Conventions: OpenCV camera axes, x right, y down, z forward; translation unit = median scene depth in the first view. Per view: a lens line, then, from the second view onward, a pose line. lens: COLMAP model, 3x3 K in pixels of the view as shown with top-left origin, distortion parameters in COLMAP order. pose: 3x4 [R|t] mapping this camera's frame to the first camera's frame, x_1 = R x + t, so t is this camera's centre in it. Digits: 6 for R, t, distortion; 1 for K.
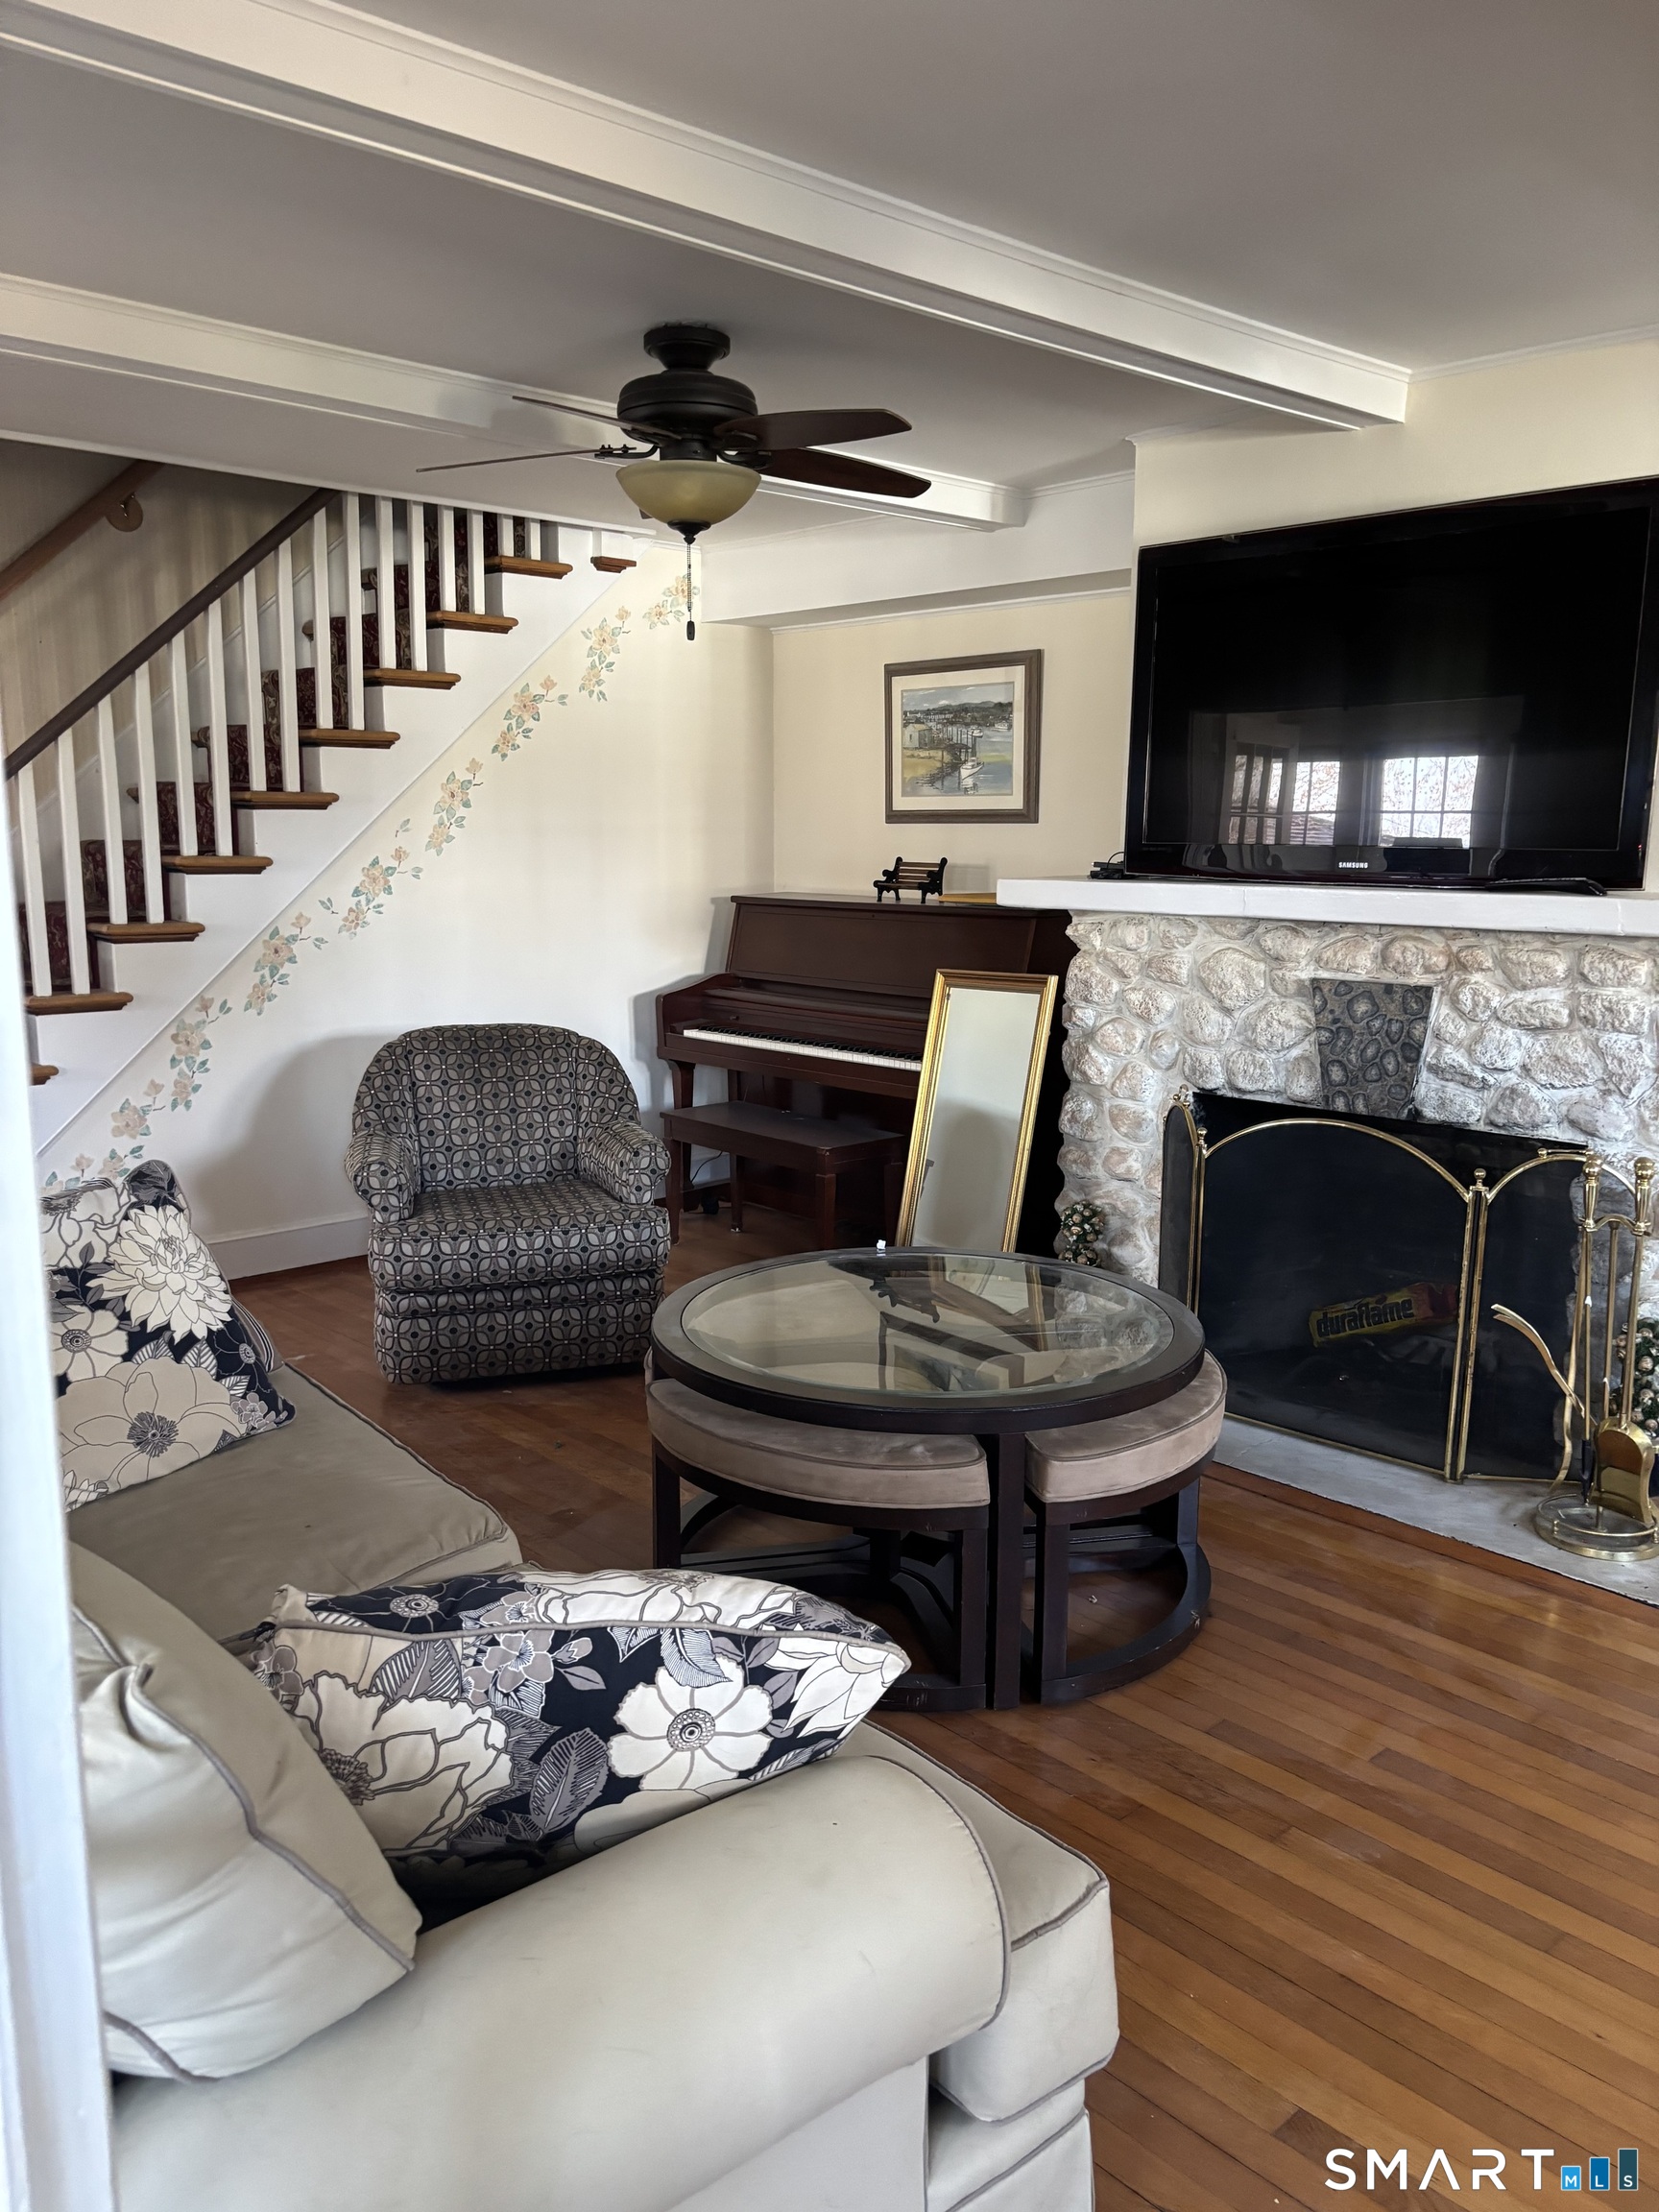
lens RADIAL K [[1718.7, 0, 829.5], [0, 1718.7, 1106.0], [0, 0, 1]] dist [-0.096166, -0.000490]
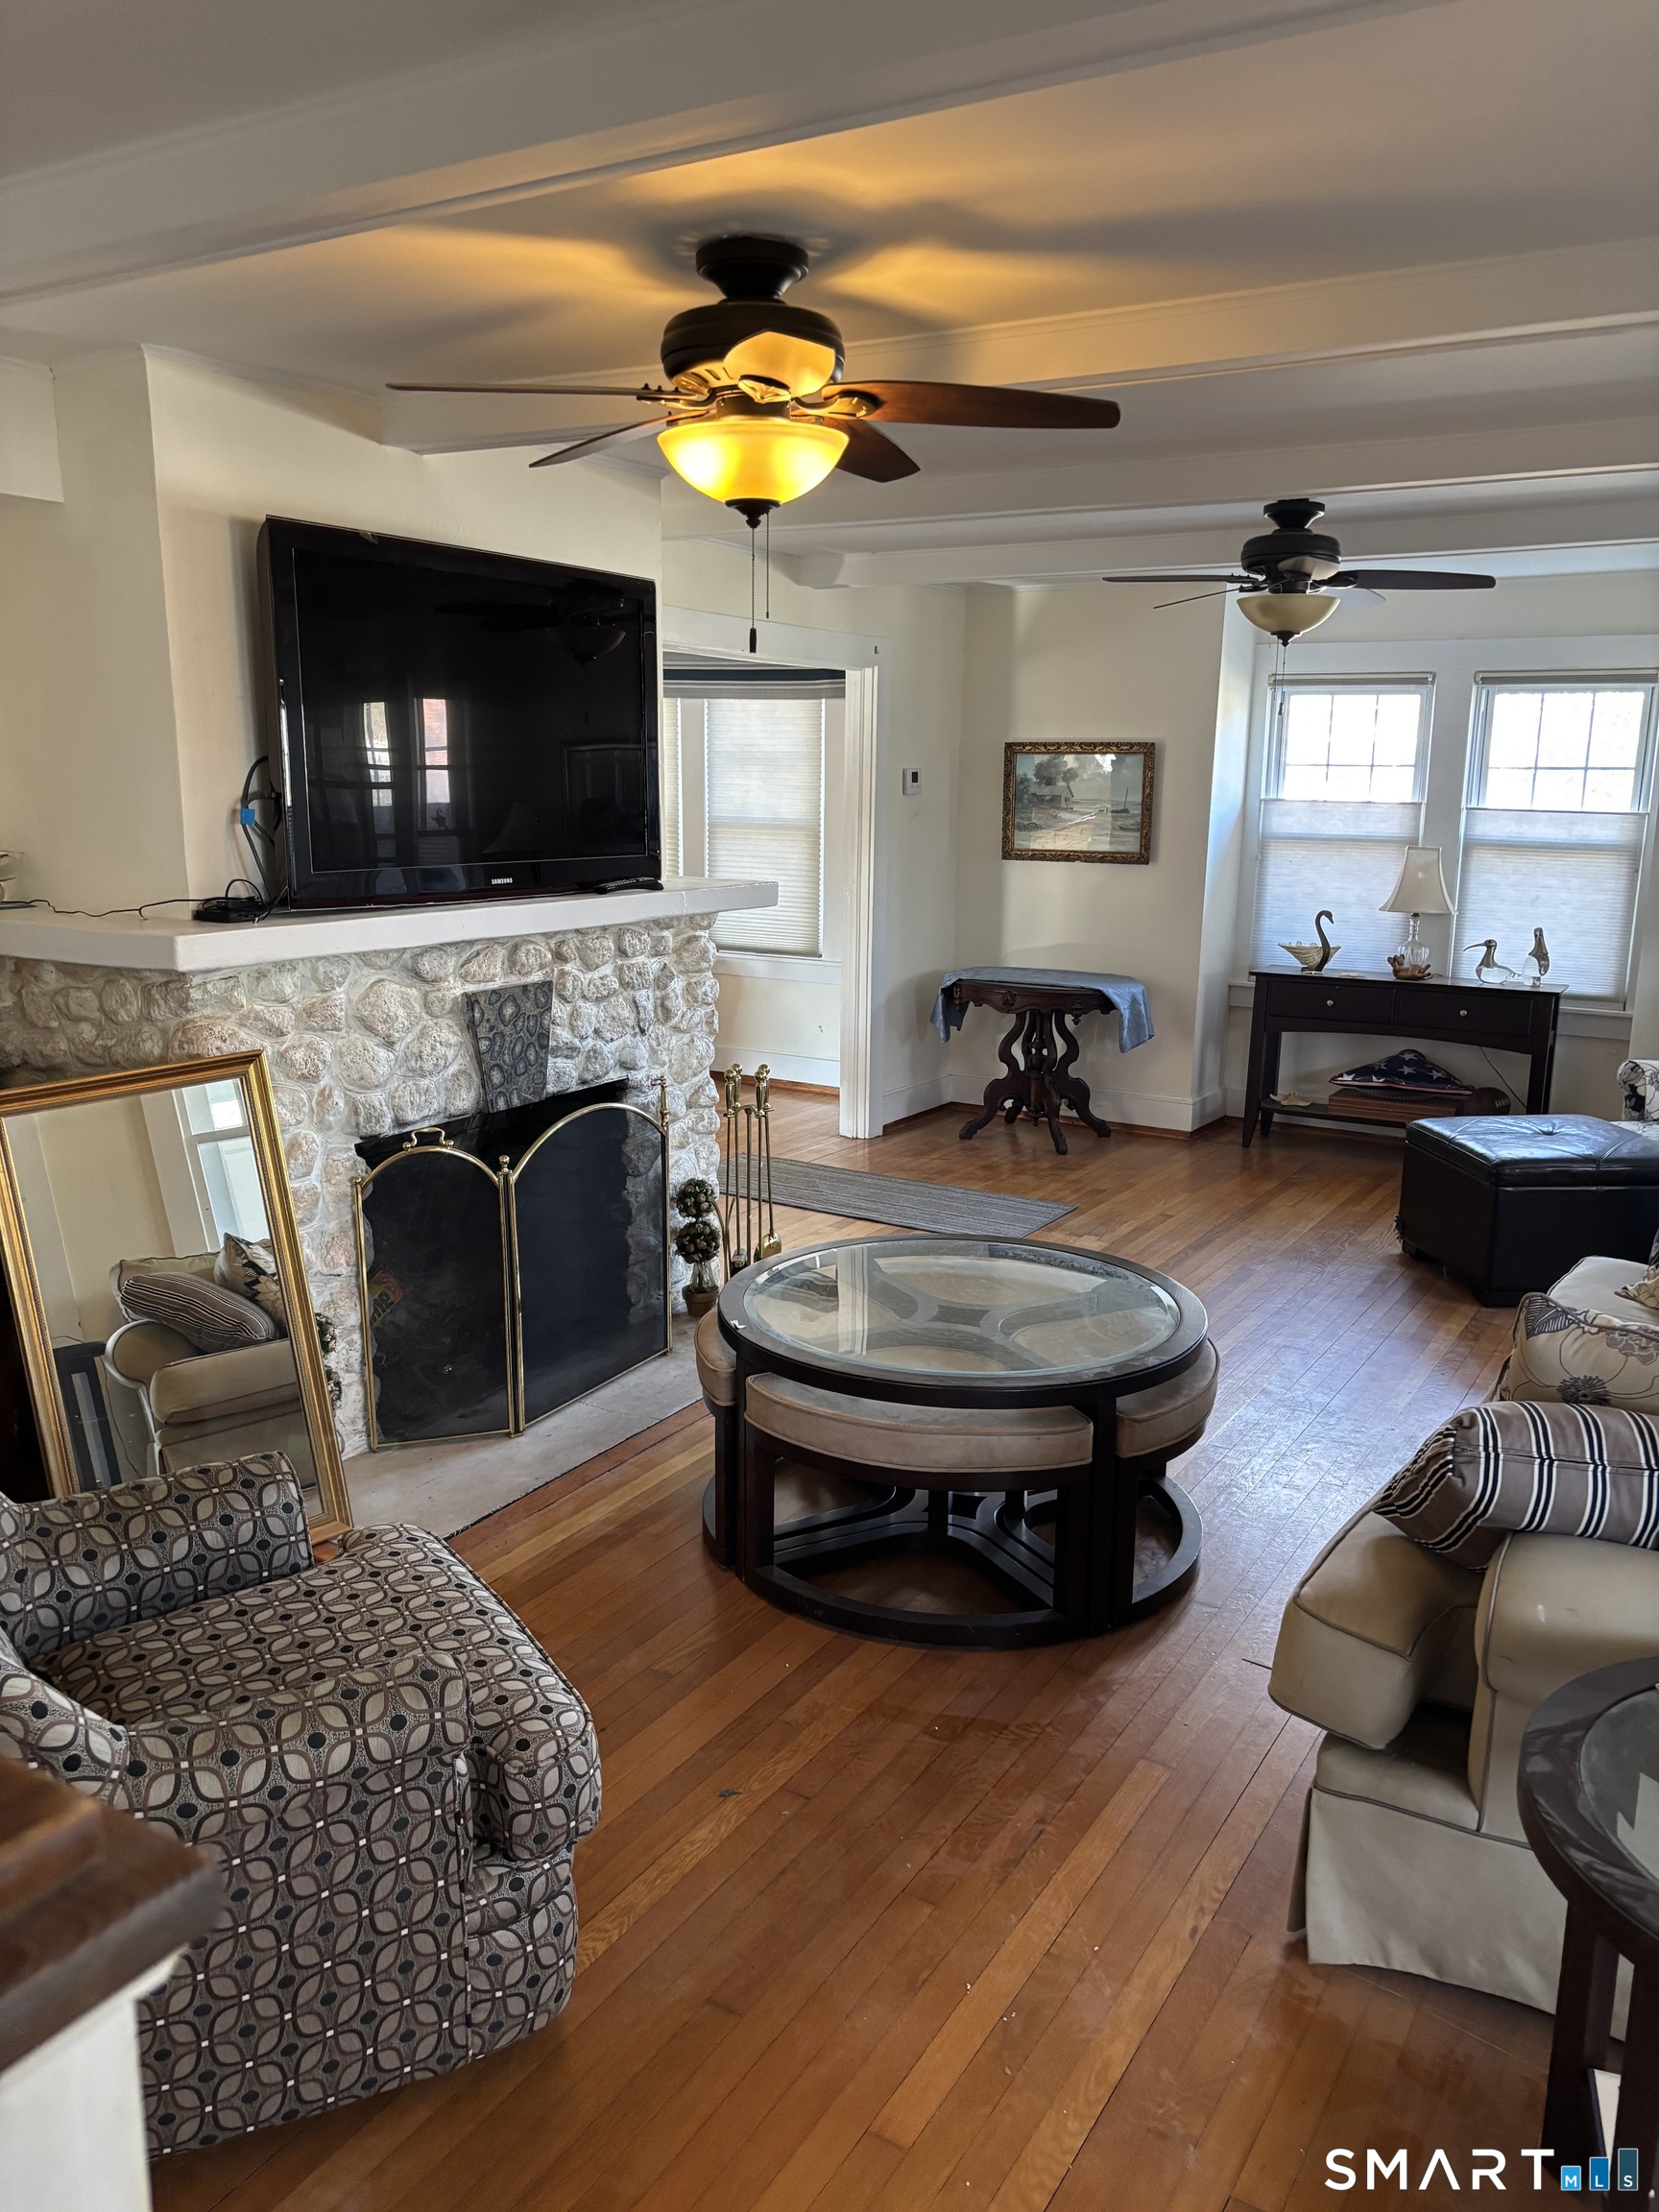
lens RADIAL K [[1664.3, 0, 829.5], [0, 1664.3, 1106.0], [0, 0, 1]] dist [0.001258, 0.000351]
pose [[-0.291585, -0.200019, 0.935399, -0.750812], [0.124929, 0.961554, 0.244555, -0.233082], [-0.948352, 0.188167, -0.255386, 1.085949]]
